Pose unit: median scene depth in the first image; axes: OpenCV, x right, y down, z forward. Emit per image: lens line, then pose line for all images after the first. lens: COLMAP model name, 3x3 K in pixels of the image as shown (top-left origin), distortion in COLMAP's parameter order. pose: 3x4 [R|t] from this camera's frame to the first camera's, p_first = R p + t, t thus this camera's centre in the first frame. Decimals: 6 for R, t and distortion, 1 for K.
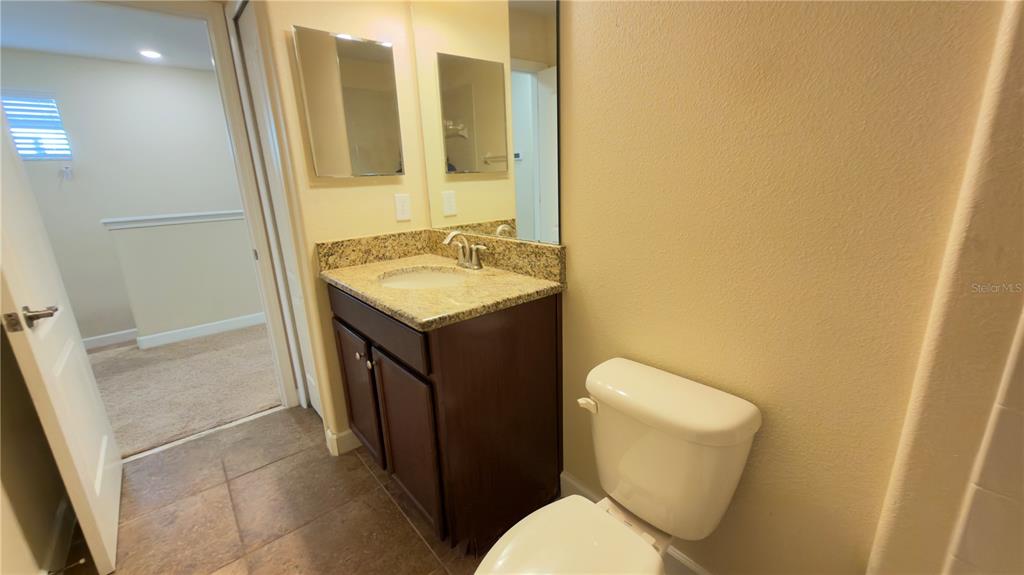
lens RADIAL K [[408.4, 0, 512.0], [0, 408.4, 287.5], [0, 0, 1]] dist [0.000262, 0.000123]
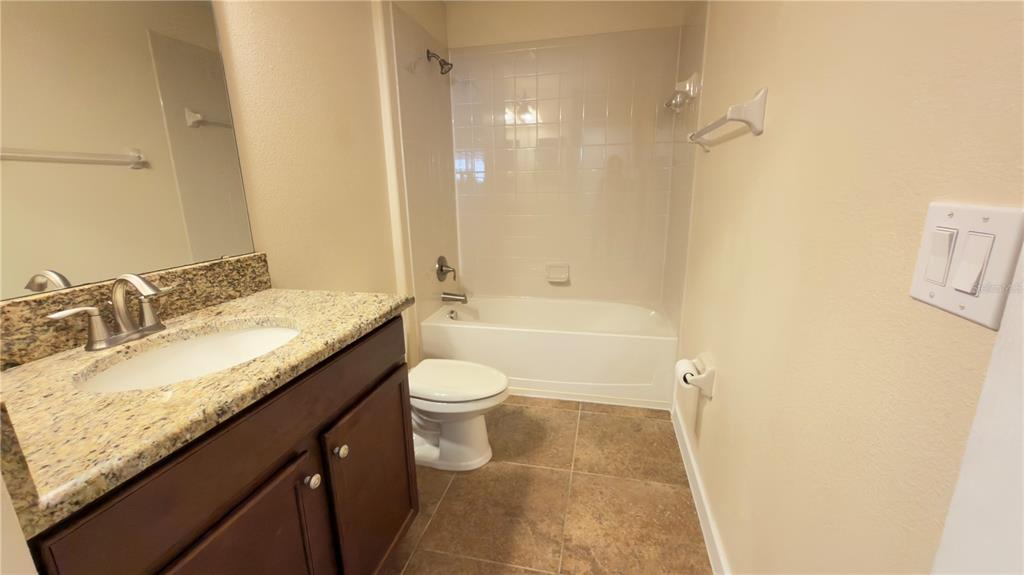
lens RADIAL K [[408.4, 0, 512.0], [0, 408.4, 287.5], [0, 0, 1]] dist [0.000262, 0.000123]
pose [[-0.591202, -0.150765, 0.792306, -0.954468], [0.244256, 0.902769, 0.354044, -0.207564], [-0.768647, 0.402837, -0.496894, 0.971108]]
